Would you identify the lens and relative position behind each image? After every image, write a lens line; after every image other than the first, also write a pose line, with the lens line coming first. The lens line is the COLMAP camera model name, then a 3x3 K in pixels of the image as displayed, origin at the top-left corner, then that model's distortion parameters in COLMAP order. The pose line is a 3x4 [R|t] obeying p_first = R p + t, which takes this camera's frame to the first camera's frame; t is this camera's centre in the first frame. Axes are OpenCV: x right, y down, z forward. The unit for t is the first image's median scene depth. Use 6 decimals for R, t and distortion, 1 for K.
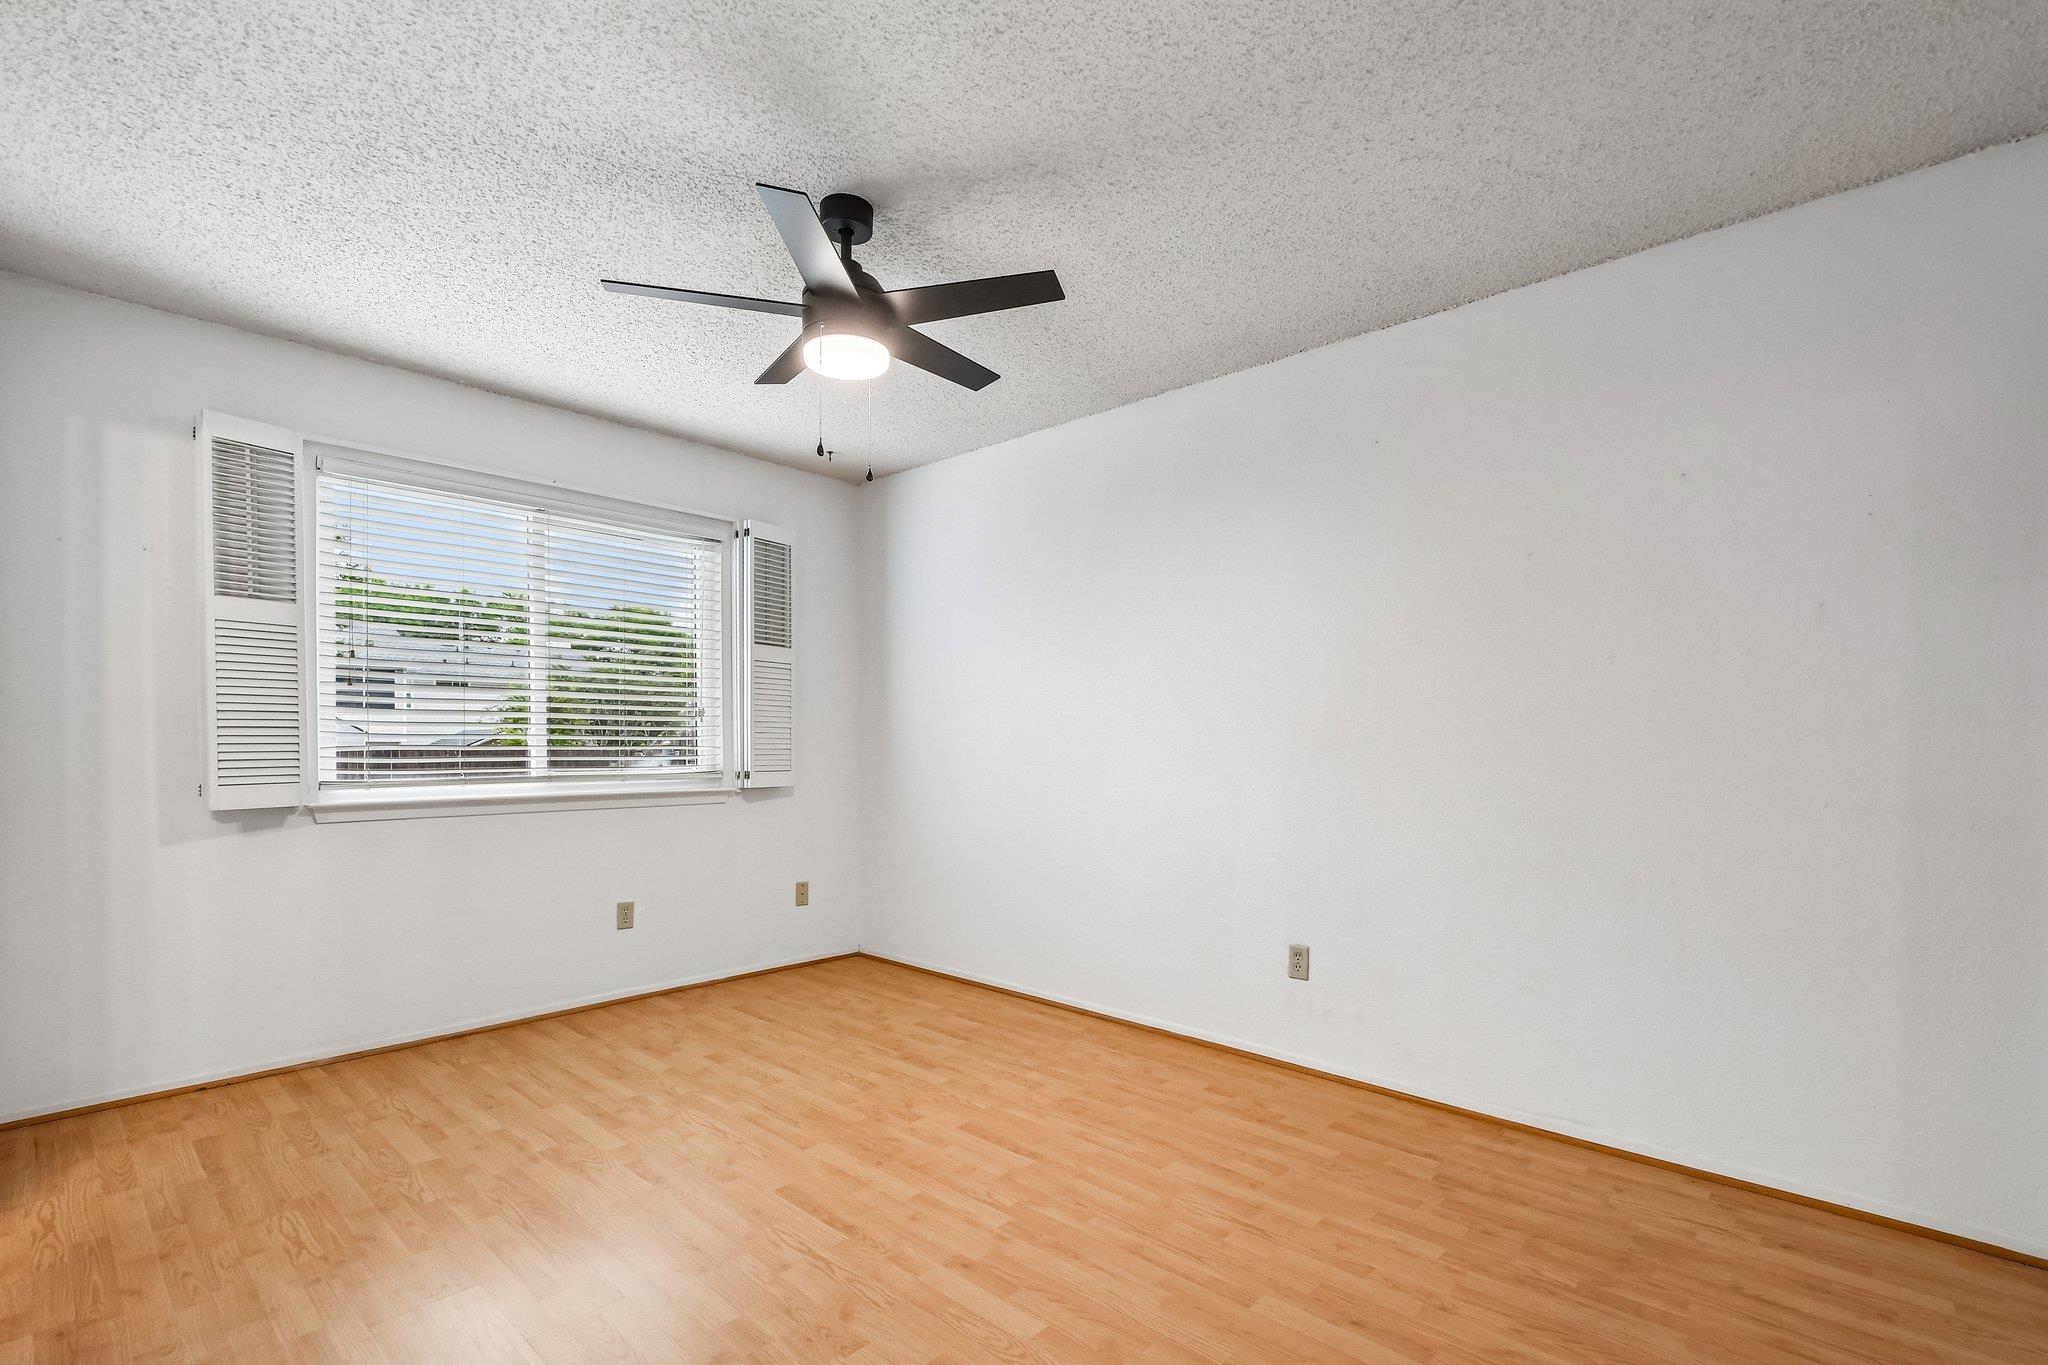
lens RADIAL K [[930.0, 0, 1022.6], [0, 930.0, 749.7], [0, 0, 1]] dist [-0.000123, -0.000687]
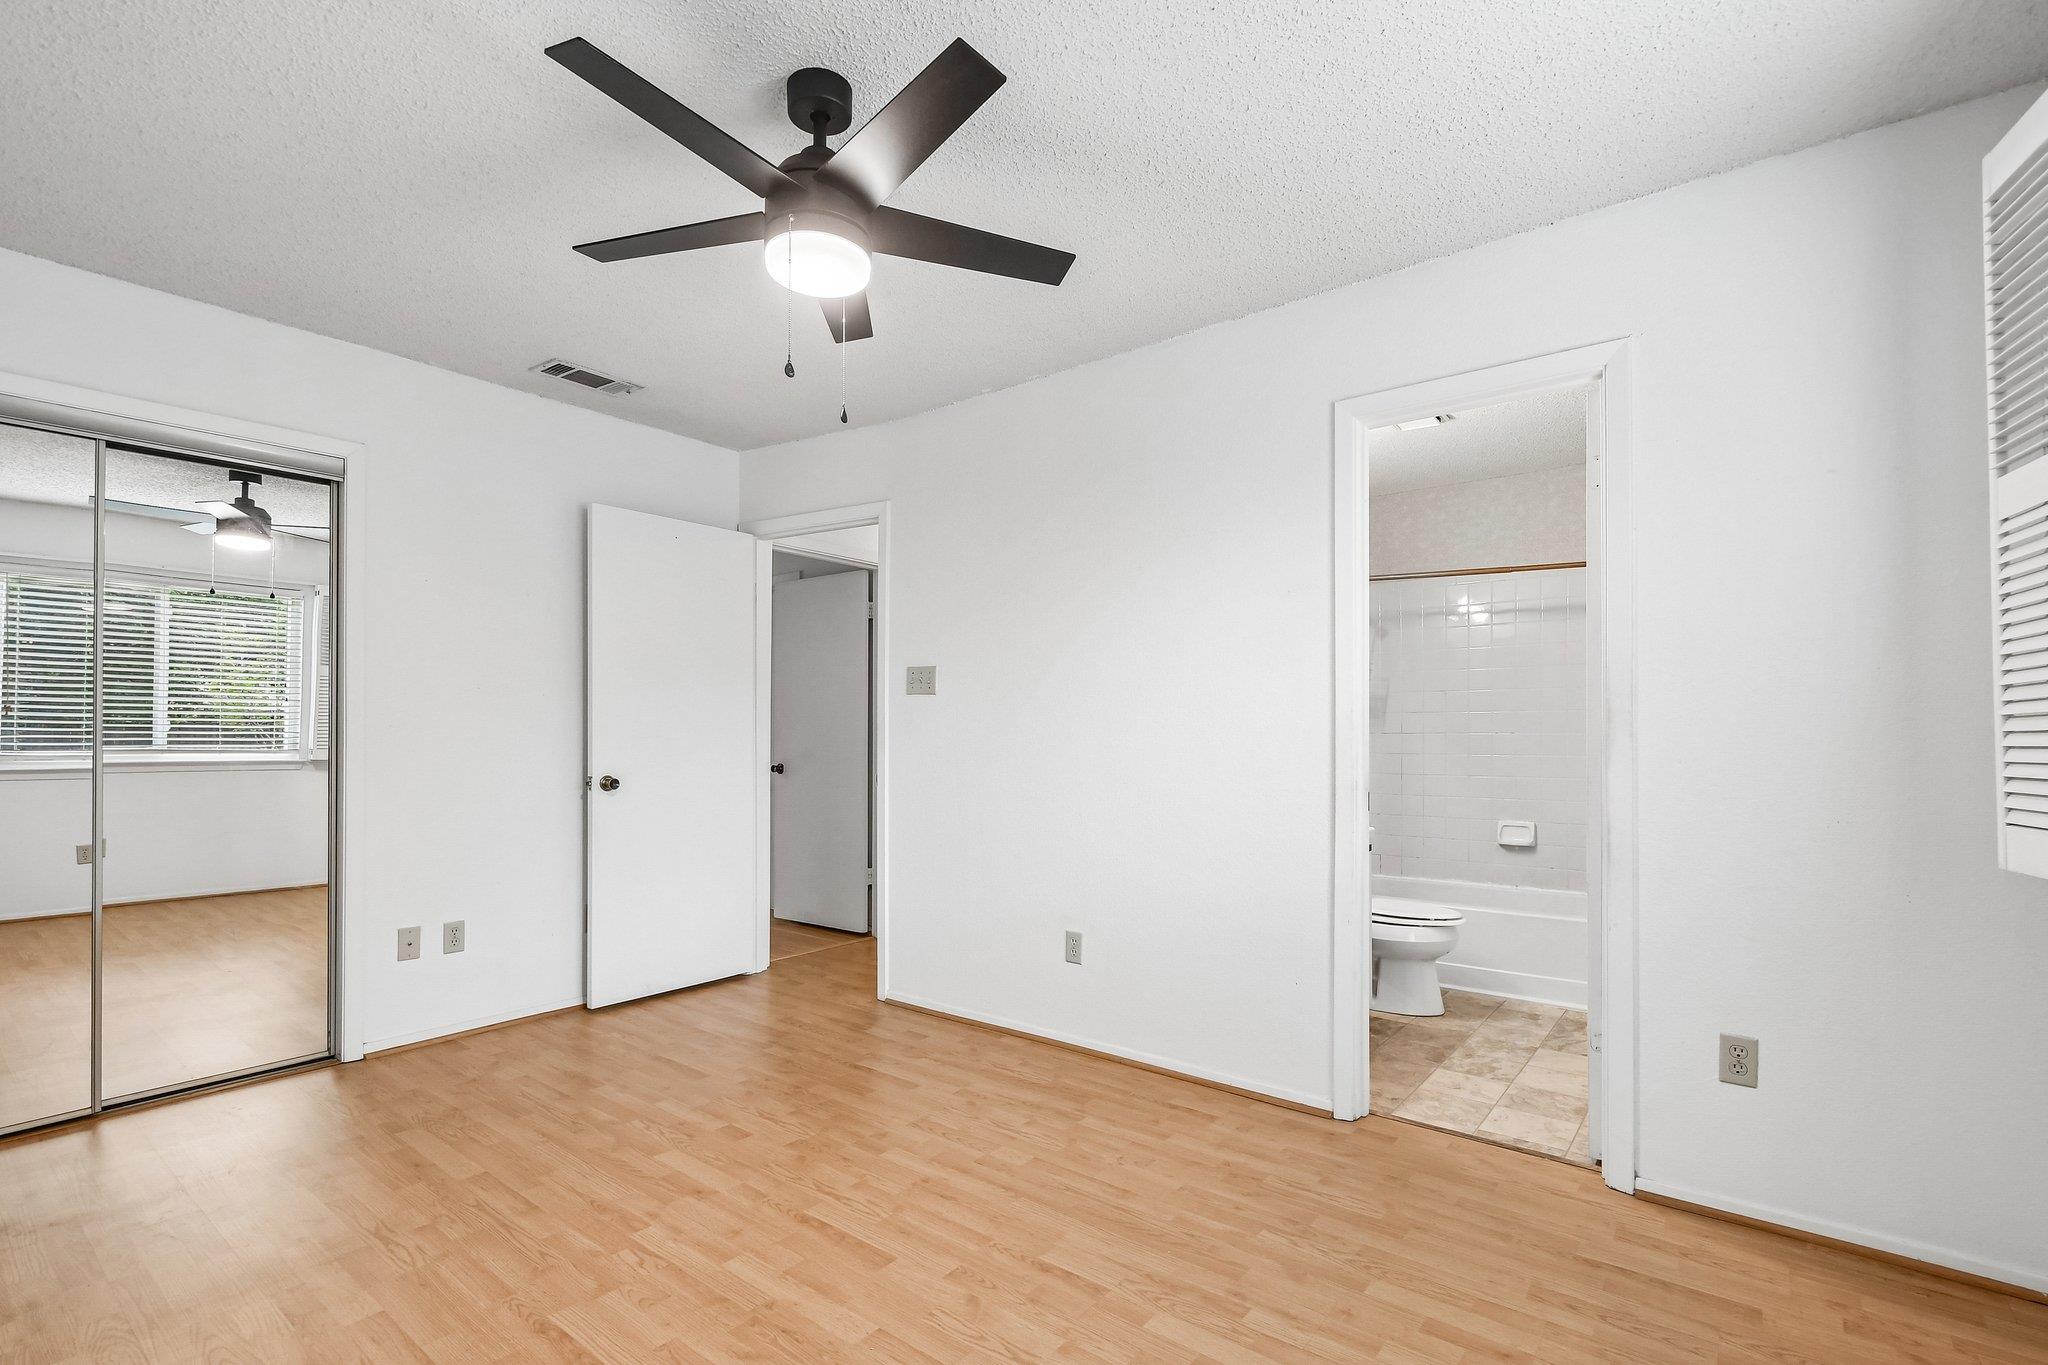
lens RADIAL K [[930.0, 0, 1022.6], [0, 930.0, 749.7], [0, 0, 1]] dist [-0.000123, -0.000687]
pose [[-0.996385, -0.005337, -0.084786, -0.315841], [-0.006977, 0.999794, 0.019053, -0.014883], [0.084667, 0.019576, -0.996217, 1.901218]]
